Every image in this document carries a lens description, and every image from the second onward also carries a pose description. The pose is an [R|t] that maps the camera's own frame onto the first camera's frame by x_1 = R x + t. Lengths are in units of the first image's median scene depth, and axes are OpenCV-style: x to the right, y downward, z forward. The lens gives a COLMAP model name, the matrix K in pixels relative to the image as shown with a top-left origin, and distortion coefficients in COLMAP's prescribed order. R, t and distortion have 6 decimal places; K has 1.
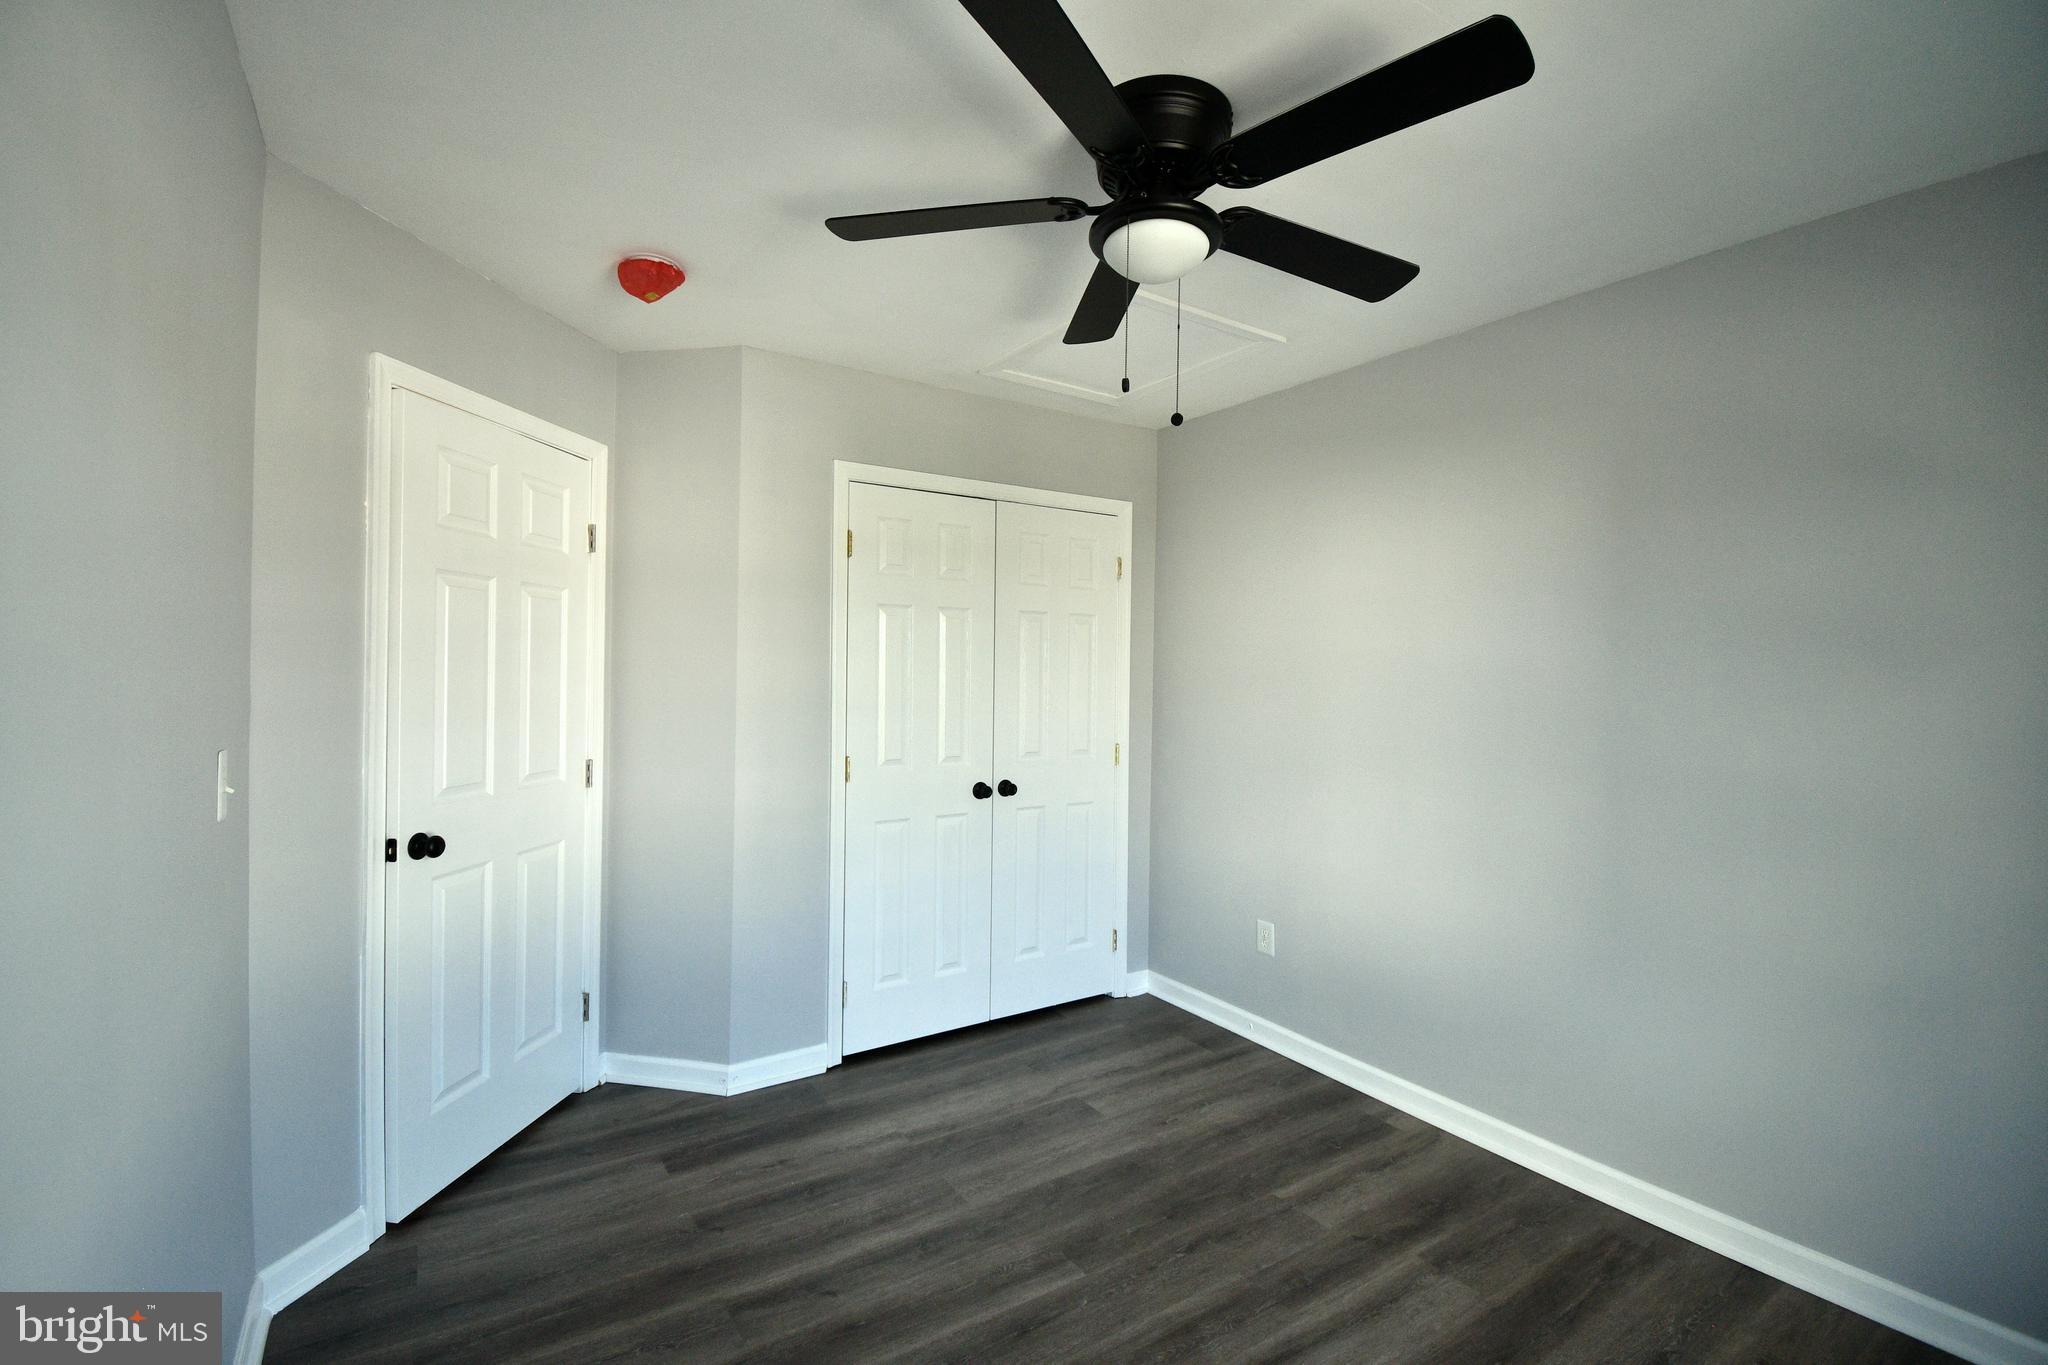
lens RADIAL K [[902.8, 0, 1016.3], [0, 902.8, 678.2], [0, 0, 1]] dist [-0.018270, -0.003521]
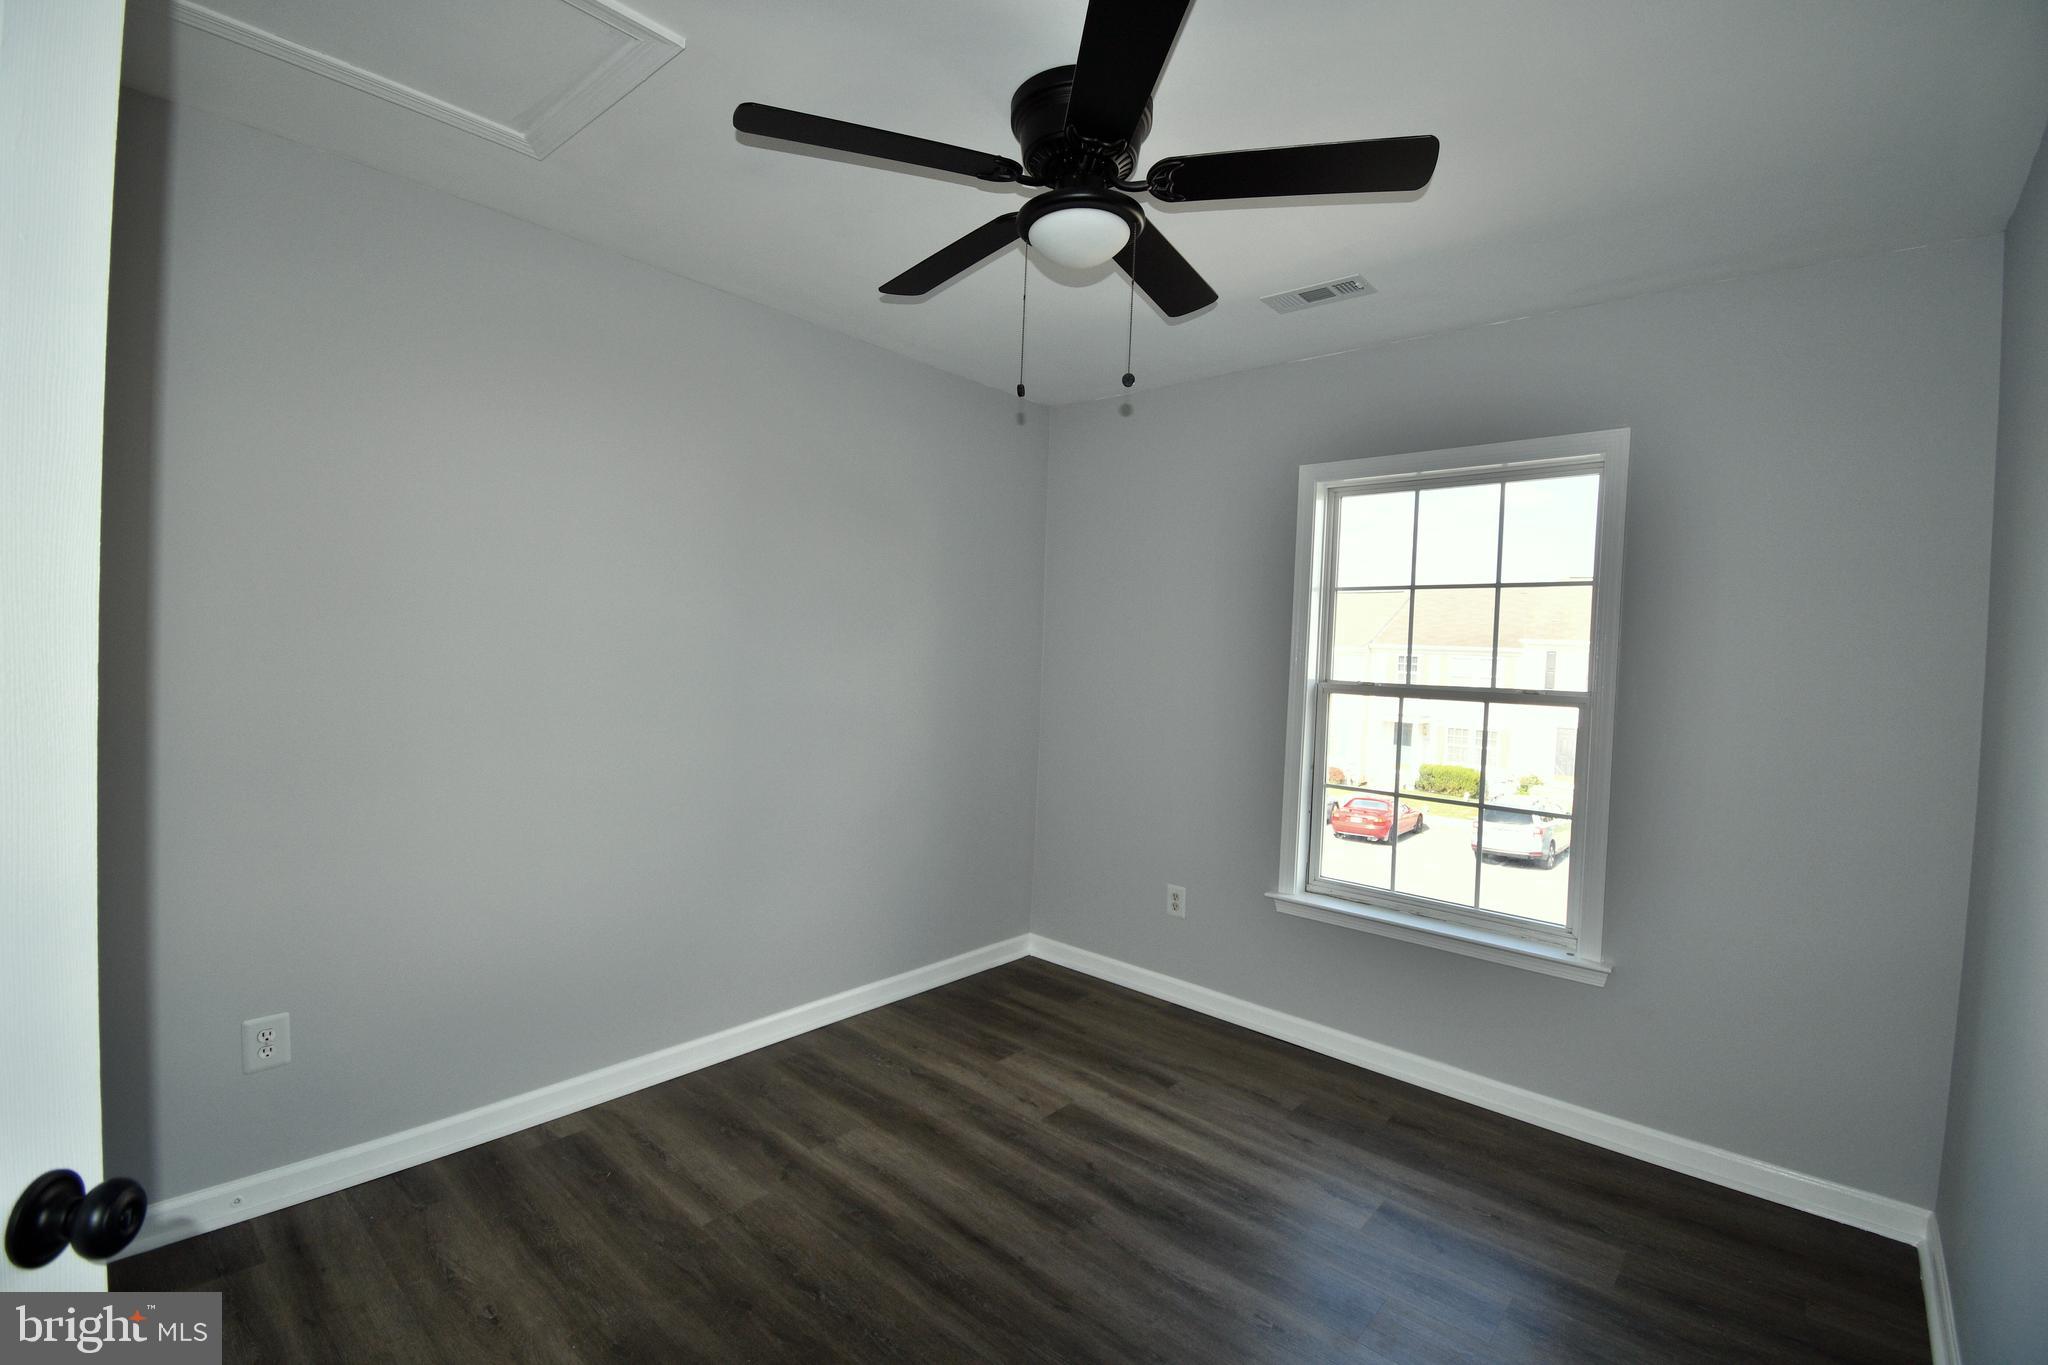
lens RADIAL K [[902.8, 0, 1034.9], [0, 902.8, 680.0], [0, 0, 1]] dist [-0.018270, -0.003521]
pose [[-0.281853, -0.060363, 0.957557, -0.620994], [-0.038576, 0.997925, 0.051553, -0.012596], [-0.958682, -0.022408, -0.283596, 0.969513]]
